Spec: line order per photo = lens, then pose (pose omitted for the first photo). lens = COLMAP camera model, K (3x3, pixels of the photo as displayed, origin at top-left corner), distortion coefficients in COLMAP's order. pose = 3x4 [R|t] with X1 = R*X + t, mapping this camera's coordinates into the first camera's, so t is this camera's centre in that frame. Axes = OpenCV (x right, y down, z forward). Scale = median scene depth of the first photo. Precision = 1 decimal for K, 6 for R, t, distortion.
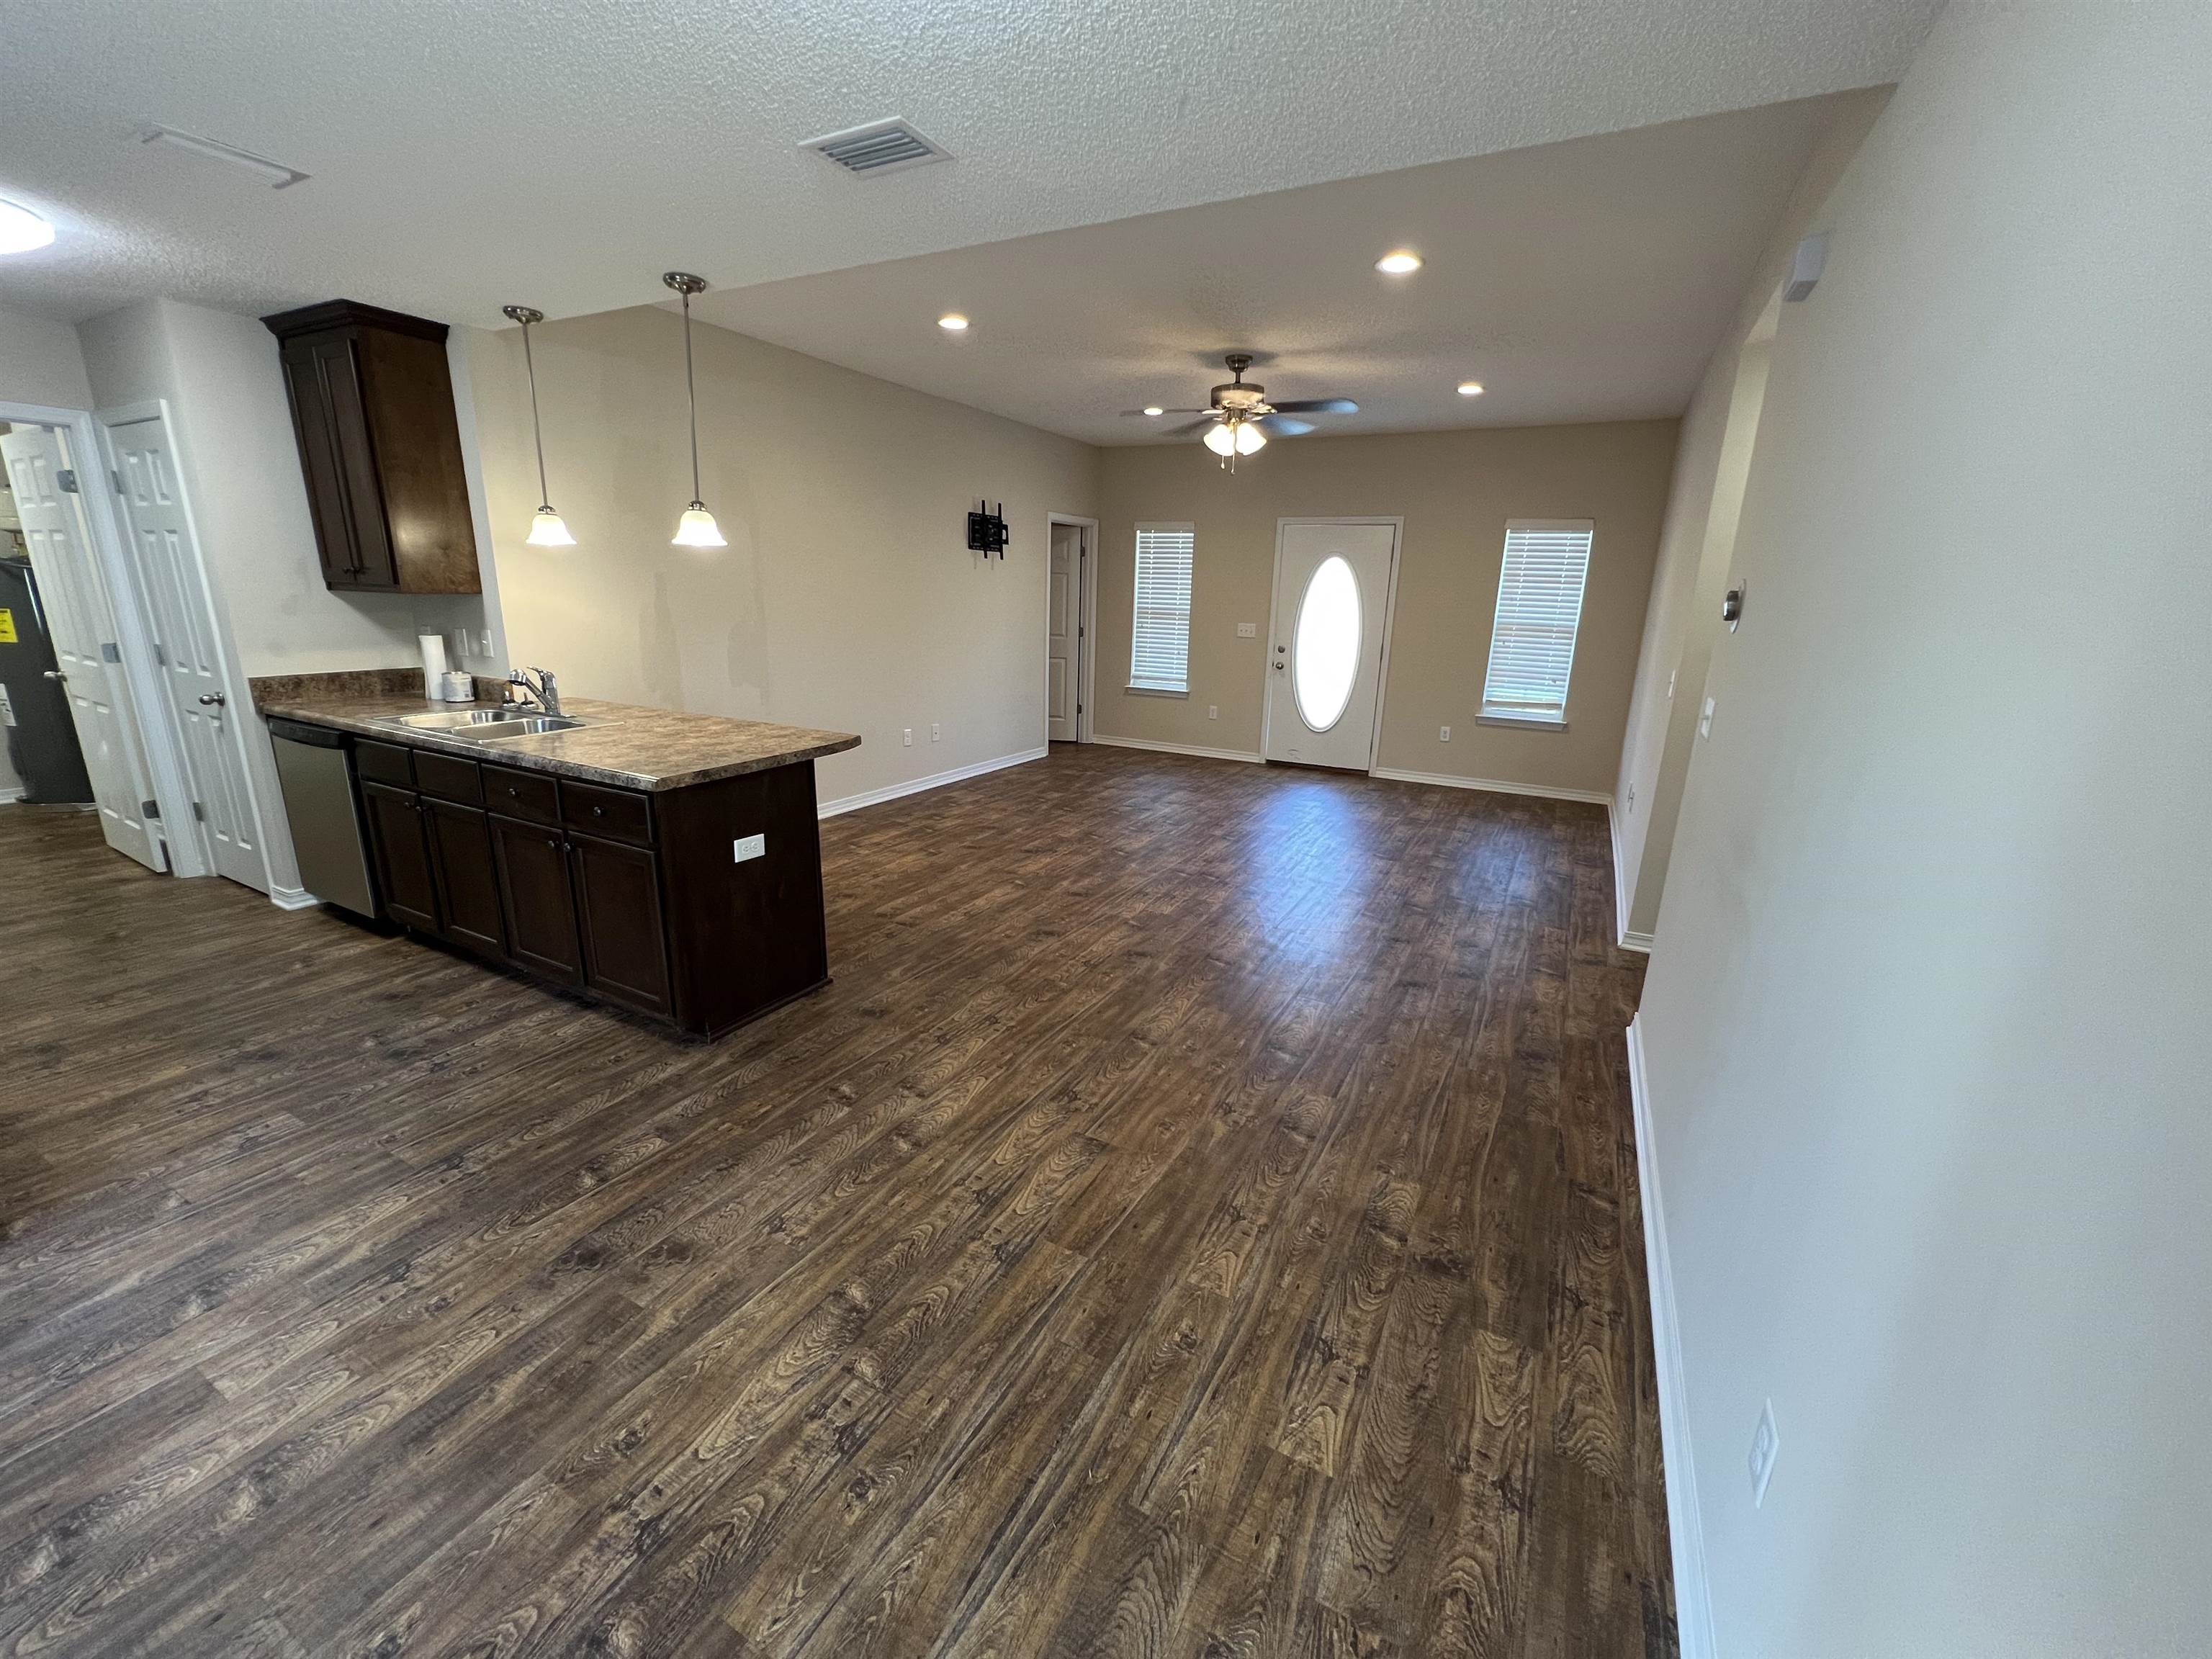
lens RADIAL K [[885.4, 0, 1103.6], [0, 885.4, 821.4], [0, 0, 1]] dist [-0.002301, 0.000541]
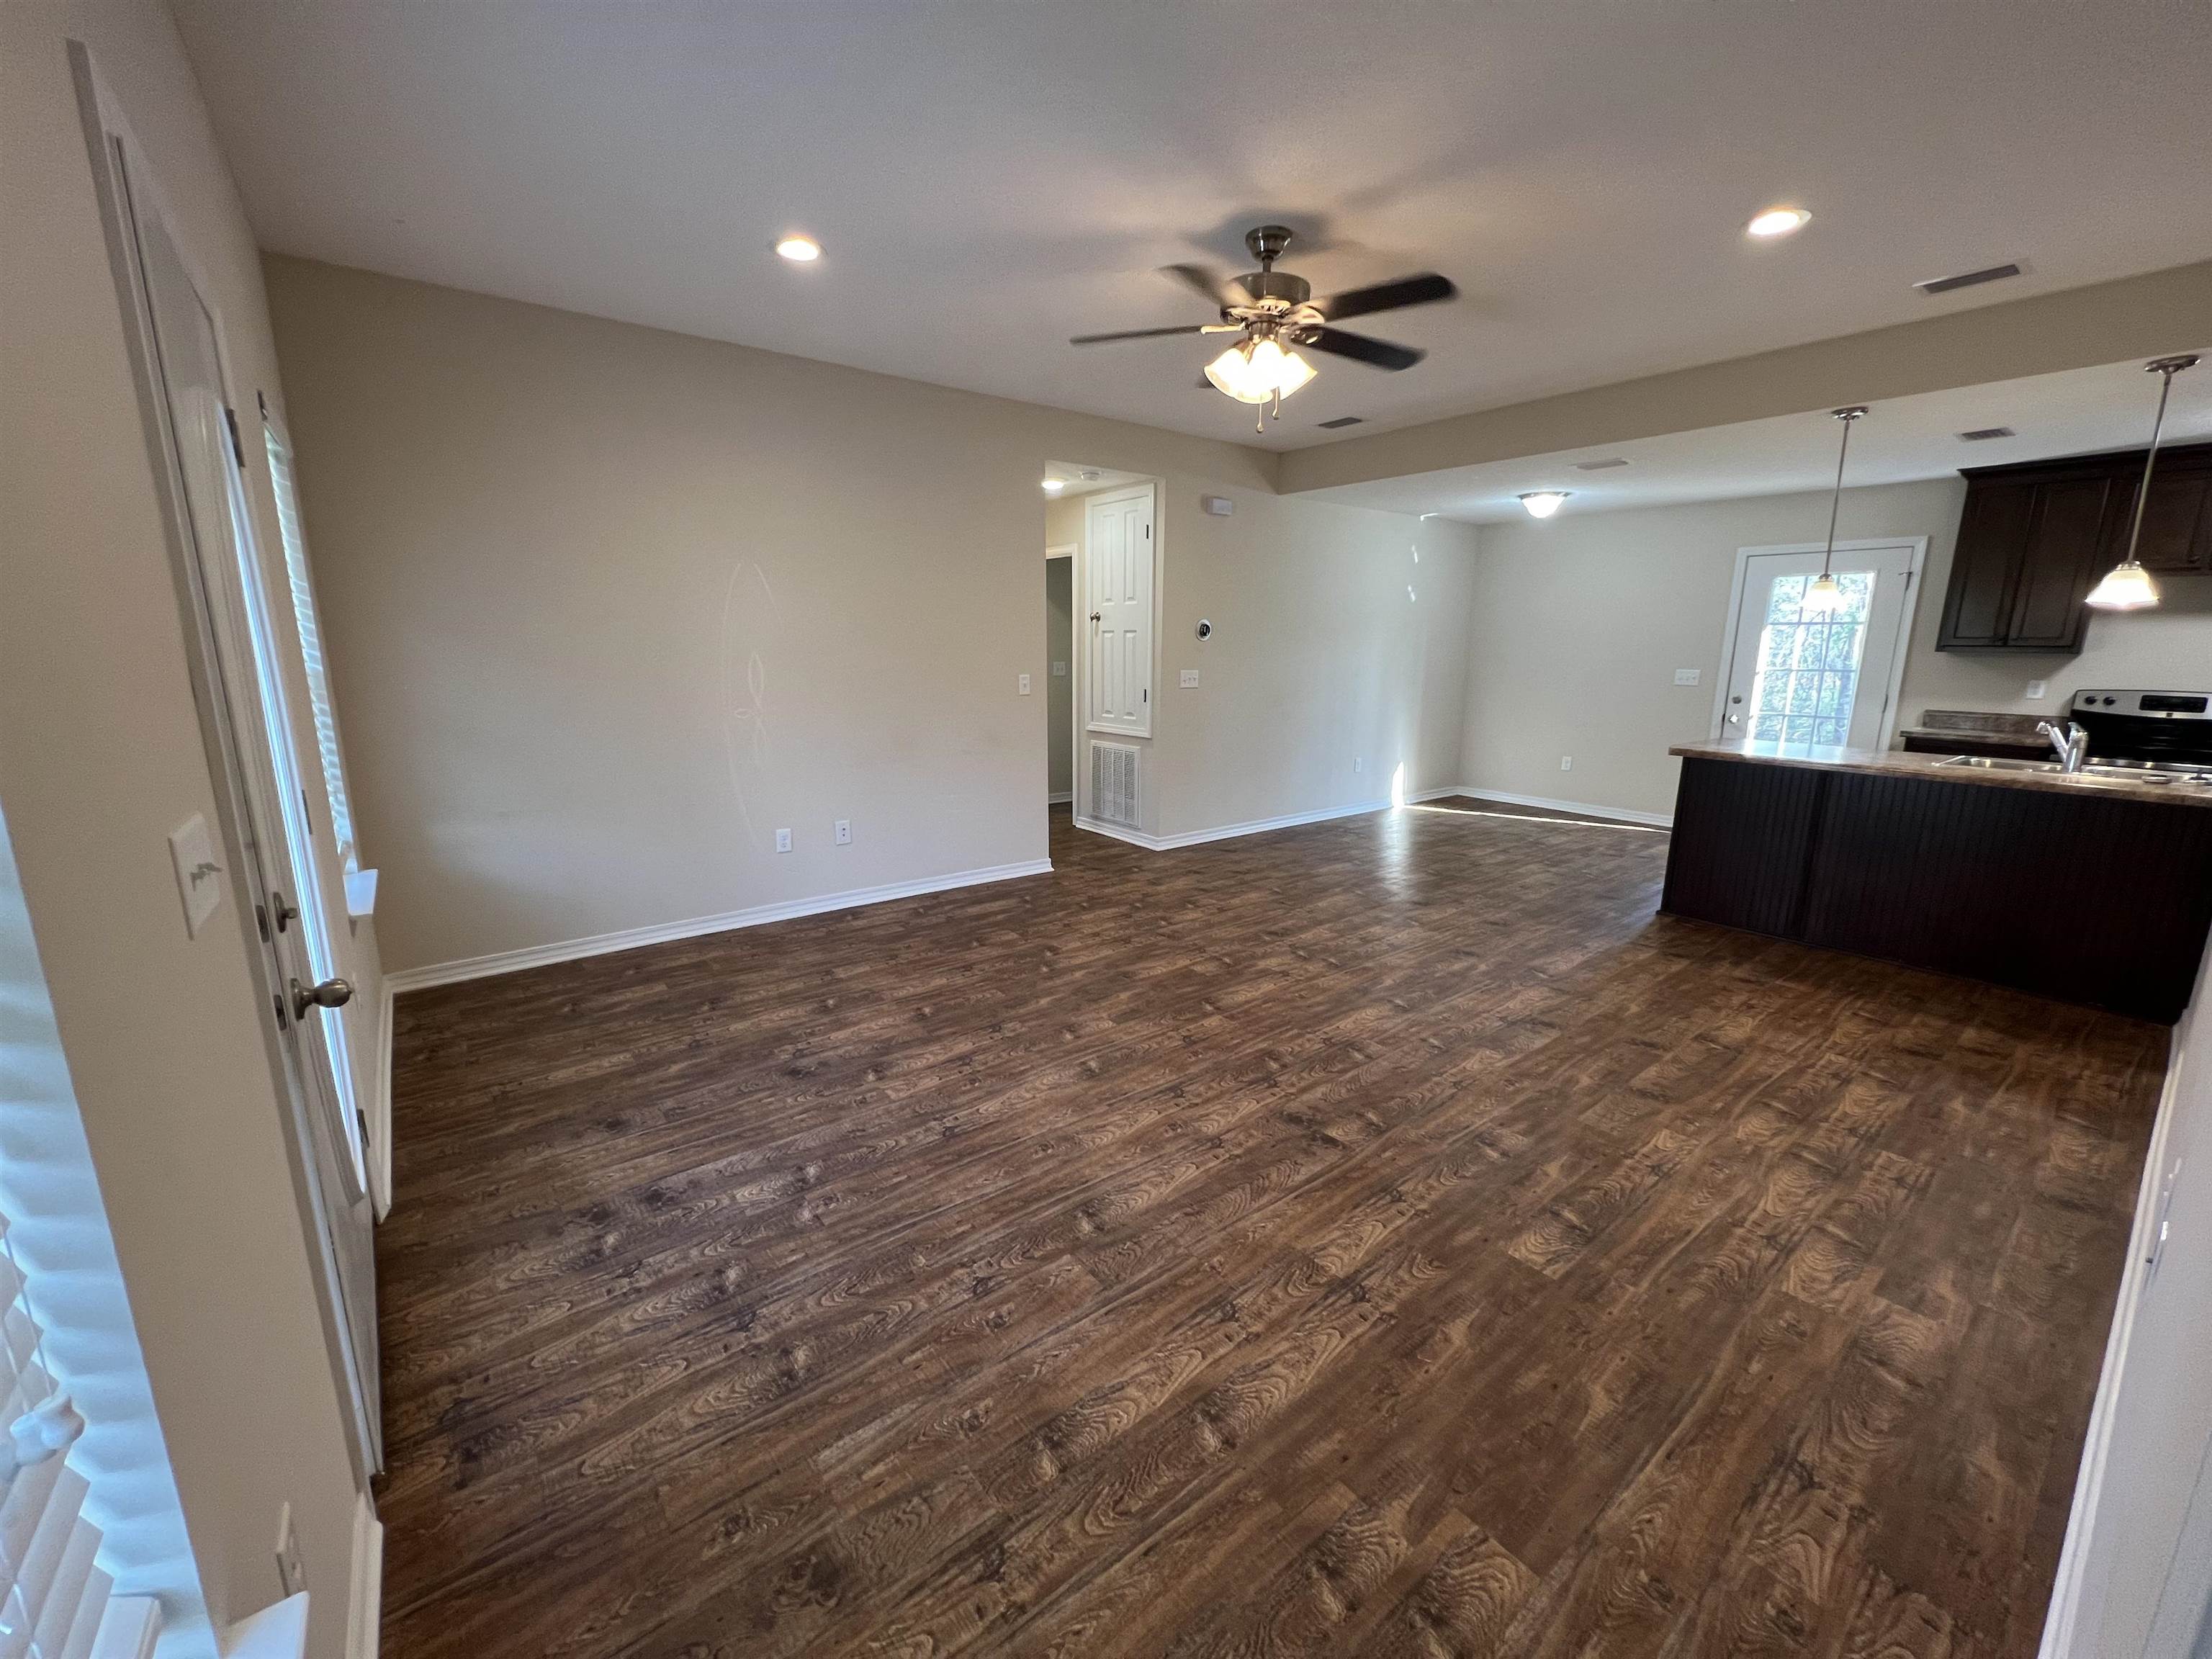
lens RADIAL K [[885.4, 0, 1100.7], [0, 885.4, 827.4], [0, 0, 1]] dist [-0.002301, 0.000541]
pose [[-0.912518, -0.119263, 0.391263, -0.027240], [0.072259, 0.894502, 0.441185, -0.511766], [-0.402603, 0.430861, -0.807632, 1.988053]]
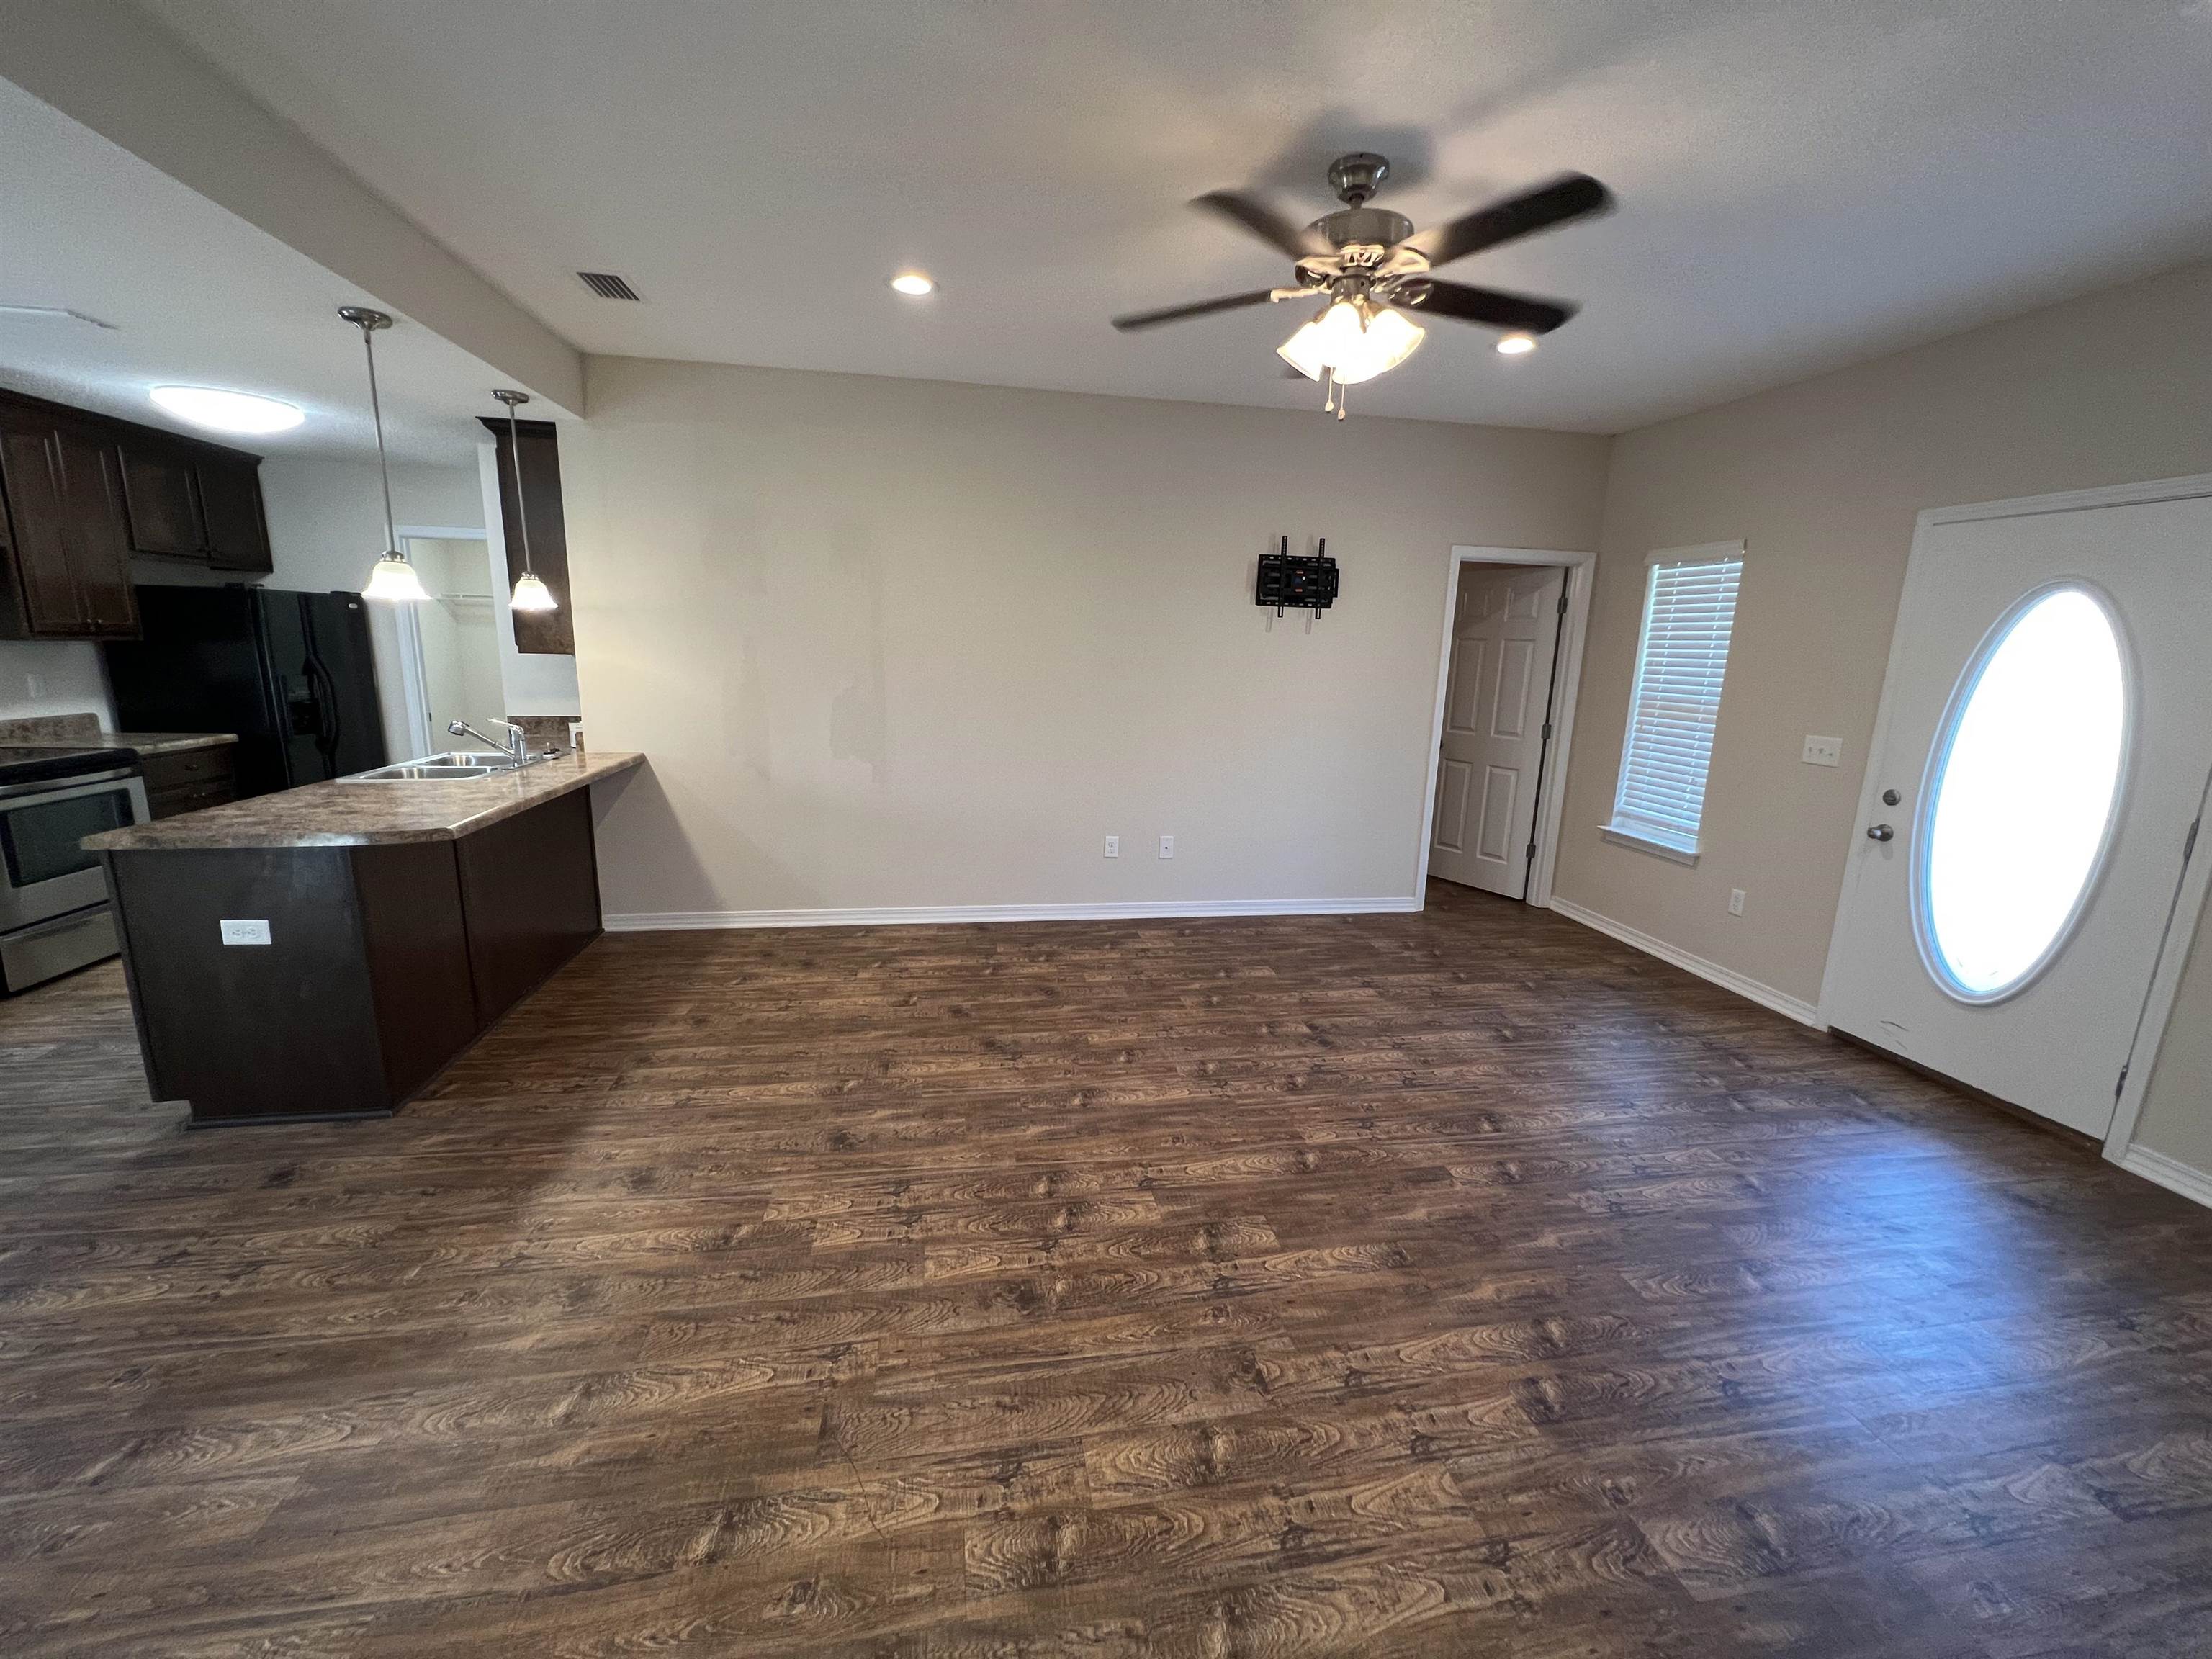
lens RADIAL K [[885.4, 0, 1100.4], [0, 885.4, 824.9], [0, 0, 1]] dist [-0.002301, 0.000541]
pose [[0.616258, 0.150291, -0.773071, 0.562039], [-0.212202, 0.977005, 0.020779, -0.195386], [0.758417, 0.151242, 0.633979, 0.766011]]
